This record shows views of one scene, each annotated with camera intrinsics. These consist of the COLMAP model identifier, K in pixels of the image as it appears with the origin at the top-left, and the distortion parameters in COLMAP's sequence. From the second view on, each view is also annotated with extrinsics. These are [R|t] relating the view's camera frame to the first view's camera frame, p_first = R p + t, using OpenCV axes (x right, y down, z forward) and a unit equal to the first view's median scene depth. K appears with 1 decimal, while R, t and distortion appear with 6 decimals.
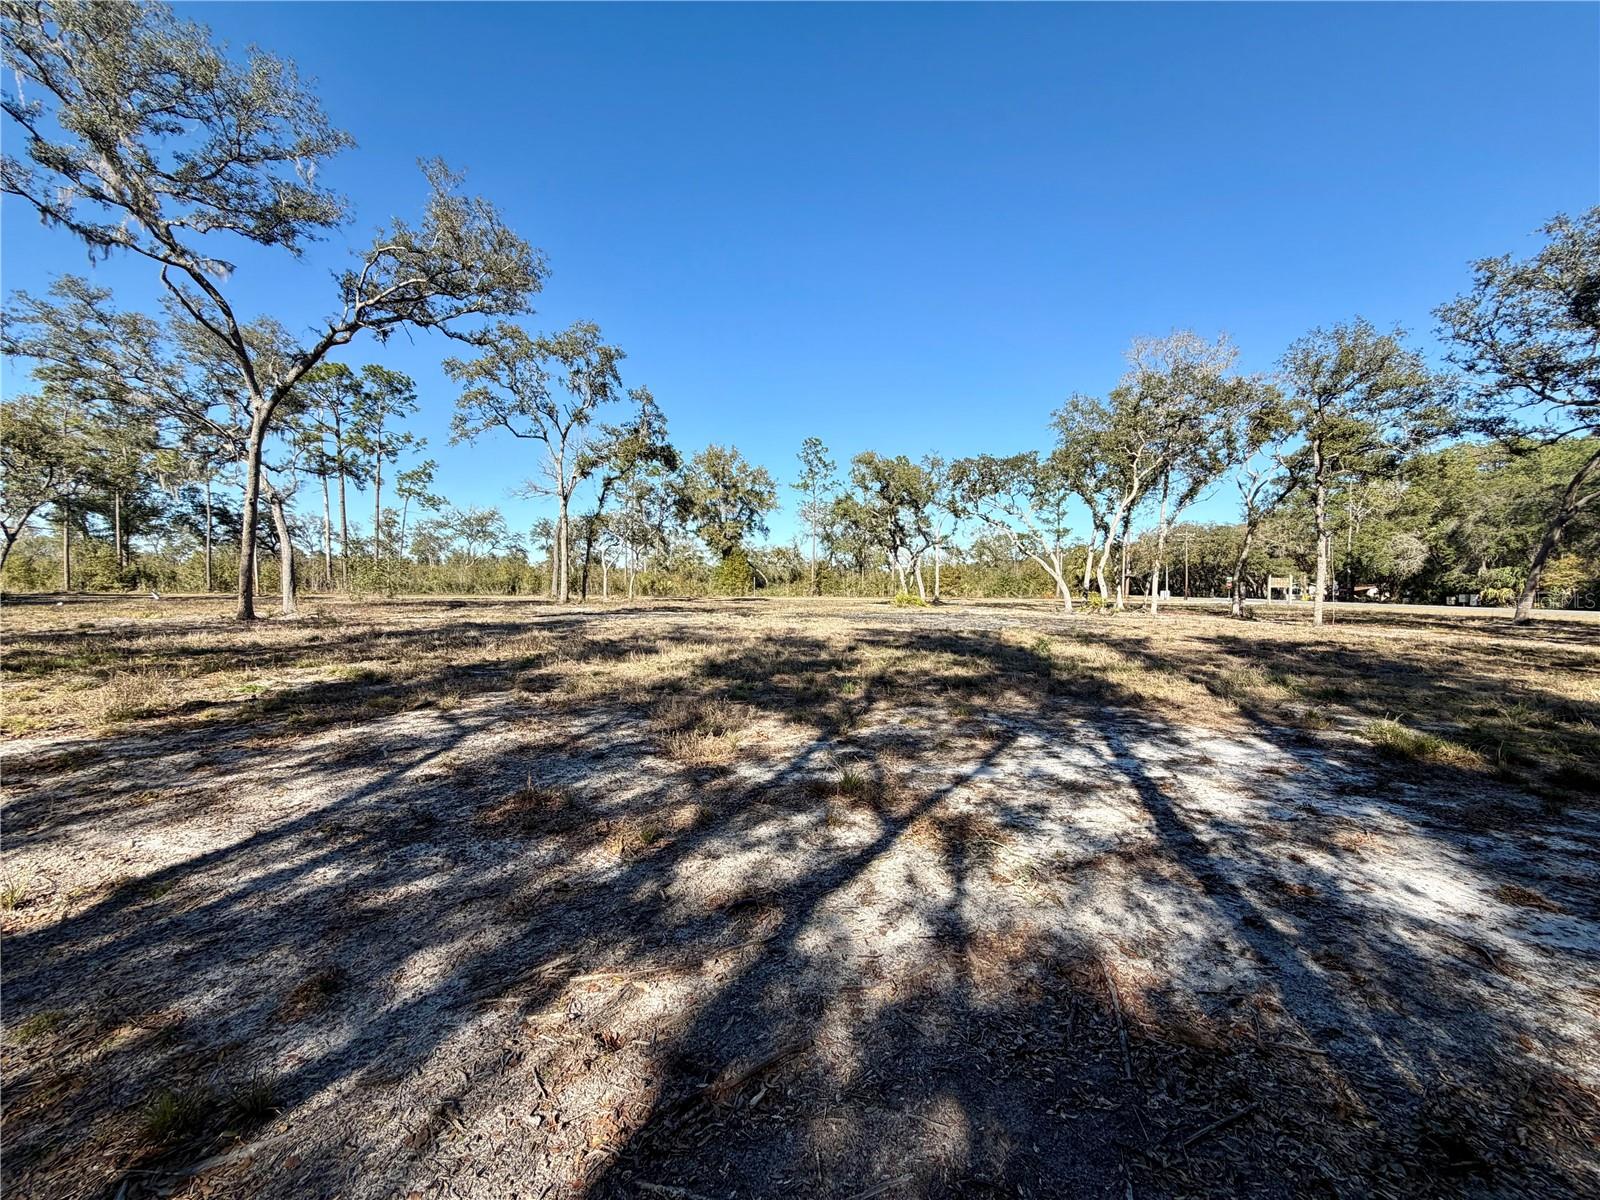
lens RADIAL K [[640.1, 0, 794.1], [0, 640.1, 602.6], [0, 0, 1]] dist [0.005021, -0.000649]
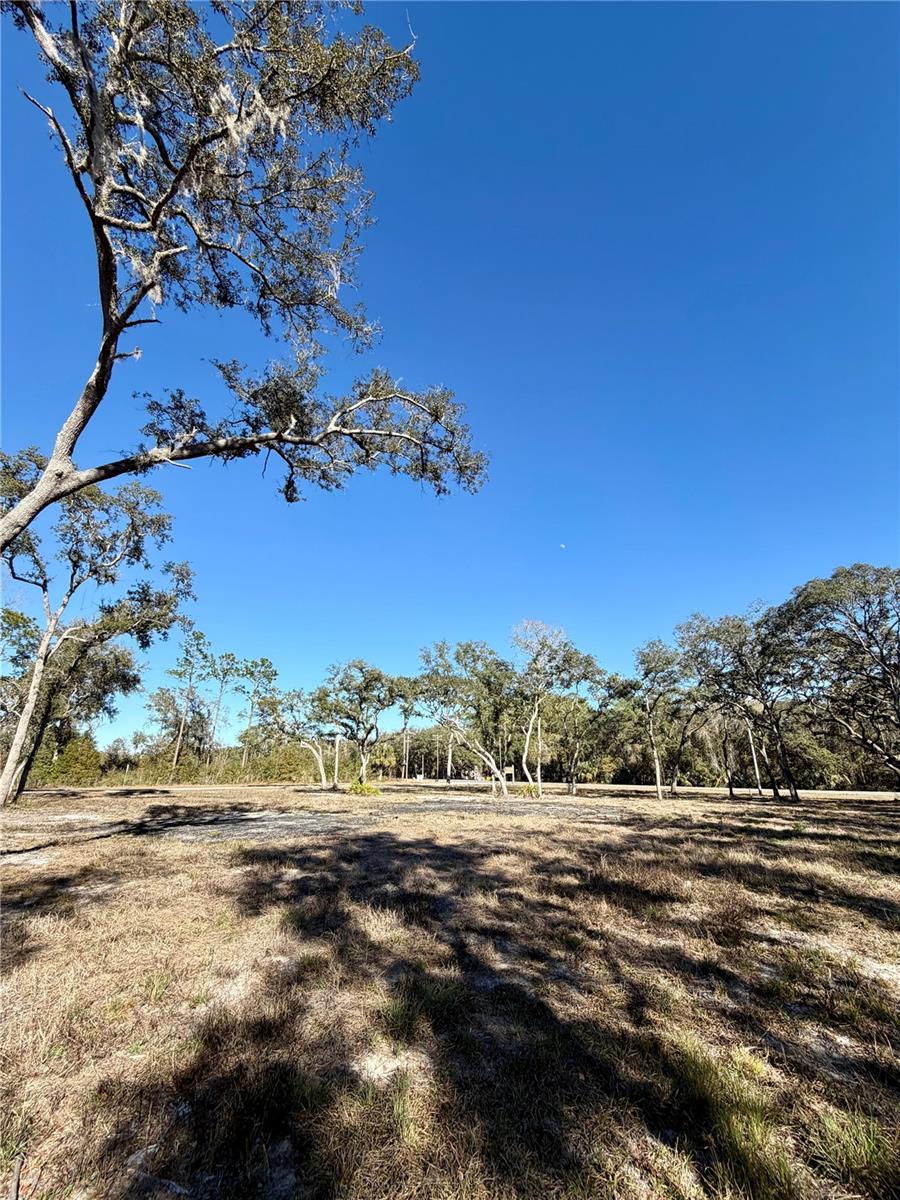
lens RADIAL K [[480.8, 0, 447.8], [0, 480.8, 597.5], [0, 0, 1]] dist [0.001499, 0.000251]
pose [[0.724057, 0.229652, 0.650386, -0.284051], [0.019531, 0.935739, -0.352153, -0.014779], [-0.689464, 0.267681, 0.673043, 0.171550]]
